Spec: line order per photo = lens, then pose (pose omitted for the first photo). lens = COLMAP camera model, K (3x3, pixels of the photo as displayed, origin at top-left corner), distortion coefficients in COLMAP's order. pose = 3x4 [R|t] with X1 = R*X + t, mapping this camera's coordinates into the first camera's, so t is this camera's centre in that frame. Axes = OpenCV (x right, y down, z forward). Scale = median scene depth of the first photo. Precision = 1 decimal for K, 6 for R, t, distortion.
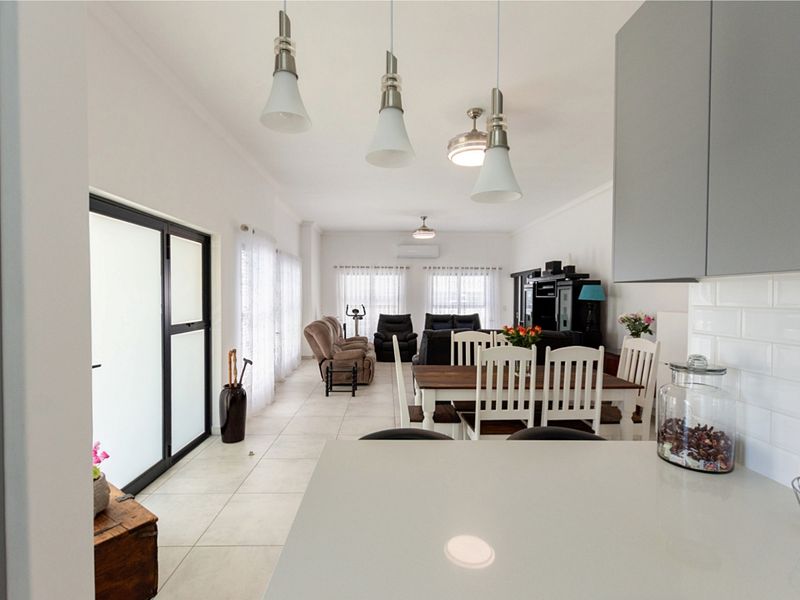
lens RADIAL K [[396.1, 0, 395.2], [0, 396.1, 302.2], [0, 0, 1]] dist [0.004375, 0.000360]
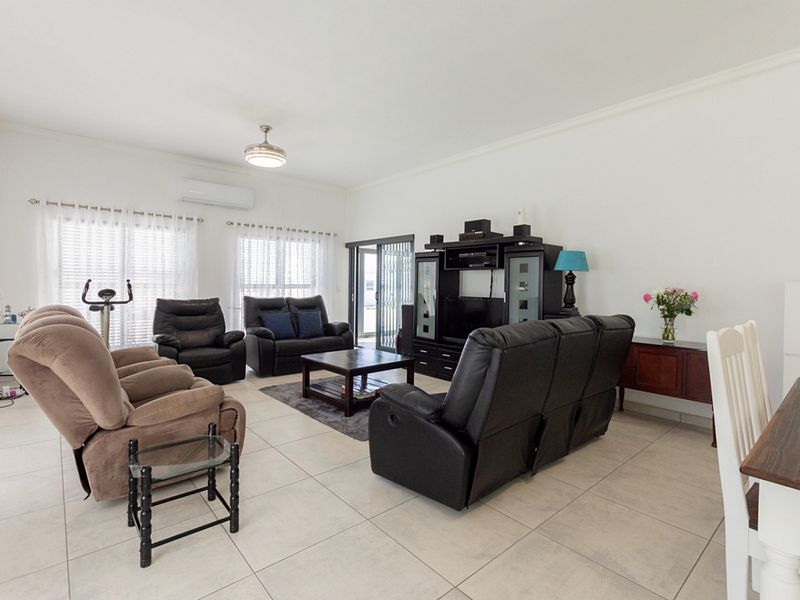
lens RADIAL K [[400.0, 0, 402.8], [0, 400.0, 289.5], [0, 0, 1]] dist [0.004813, 0.000757]
pose [[0.769446, -0.003803, 0.638700, -0.129343], [0.000543, 0.999986, 0.005300, 0.014552], [-0.638711, -0.003731, 0.769437, 0.381326]]
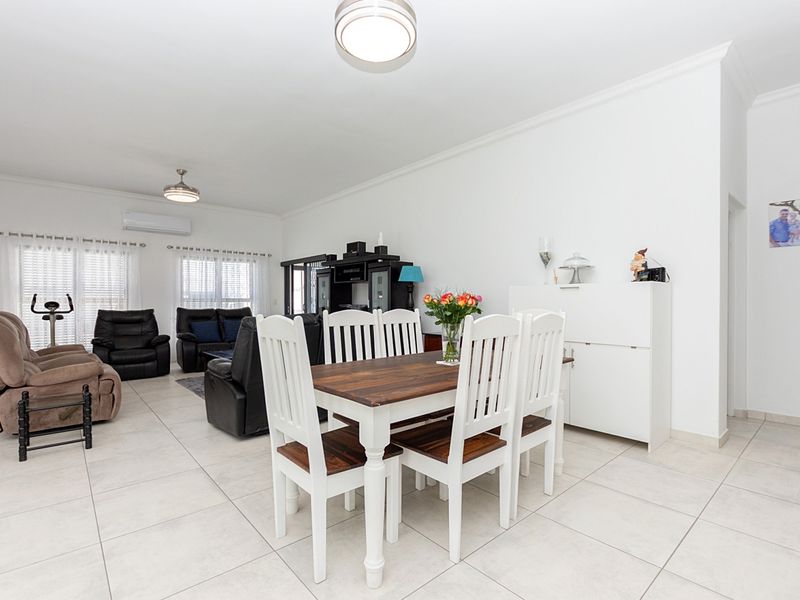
lens RADIAL K [[396.1, 0, 395.2], [0, 396.1, 302.2], [0, 0, 1]] dist [0.004375, 0.000360]
pose [[0.776080, -0.008504, 0.630577, -0.072801], [0.015149, 0.999872, -0.005160, 0.027760], [-0.630452, 0.013557, 0.776110, 0.183791]]
